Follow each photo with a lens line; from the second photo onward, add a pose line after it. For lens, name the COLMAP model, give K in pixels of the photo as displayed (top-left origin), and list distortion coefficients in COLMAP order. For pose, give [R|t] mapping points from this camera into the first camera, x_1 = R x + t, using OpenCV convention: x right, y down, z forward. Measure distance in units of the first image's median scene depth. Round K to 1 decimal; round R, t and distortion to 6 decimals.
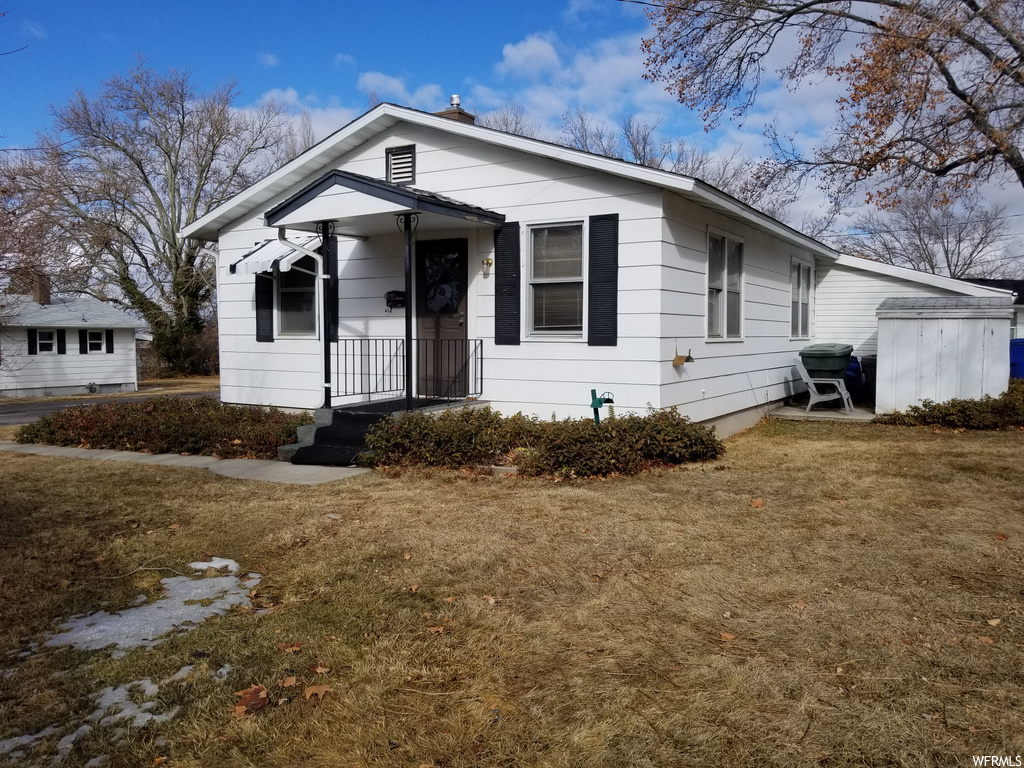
lens RADIAL K [[837.0, 0, 512.0], [0, 837.0, 384.0], [0, 0, 1]] dist [0.004361, -0.001504]
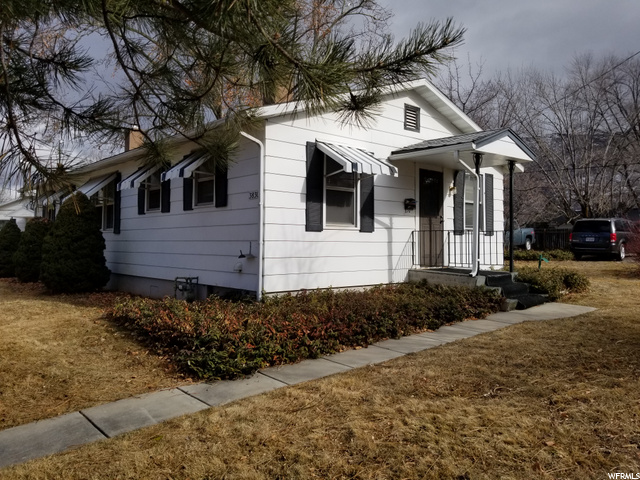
lens RADIAL K [[529.0, 0, 320.4], [0, 529.0, 203.2], [0, 0, 1]] dist [0.006371, 0.000412]
pose [[0.267914, 0.042896, 0.962487, -1.139638], [0.018292, 0.998602, -0.049597, -0.061837], [-0.963269, 0.030894, 0.266755, 0.936560]]
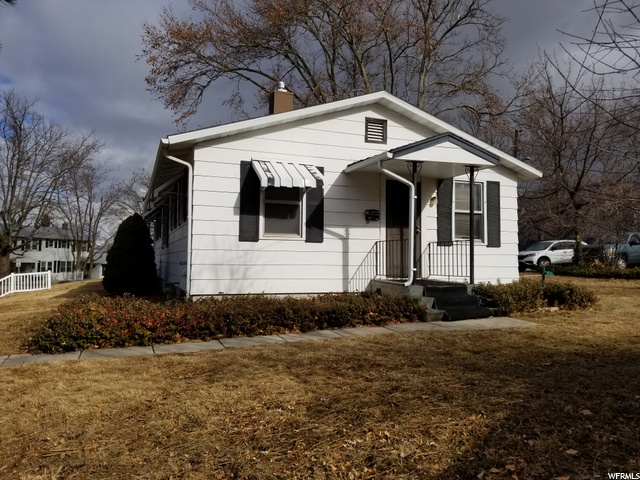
lens RADIAL K [[529.0, 0, 320.4], [0, 529.0, 203.2], [0, 0, 1]] dist [0.006371, 0.000412]
pose [[0.594434, 0.063342, 0.801646, -1.007731], [0.021615, 0.995274, -0.094669, -0.035507], [-0.803854, 0.073602, 0.590255, 0.524737]]
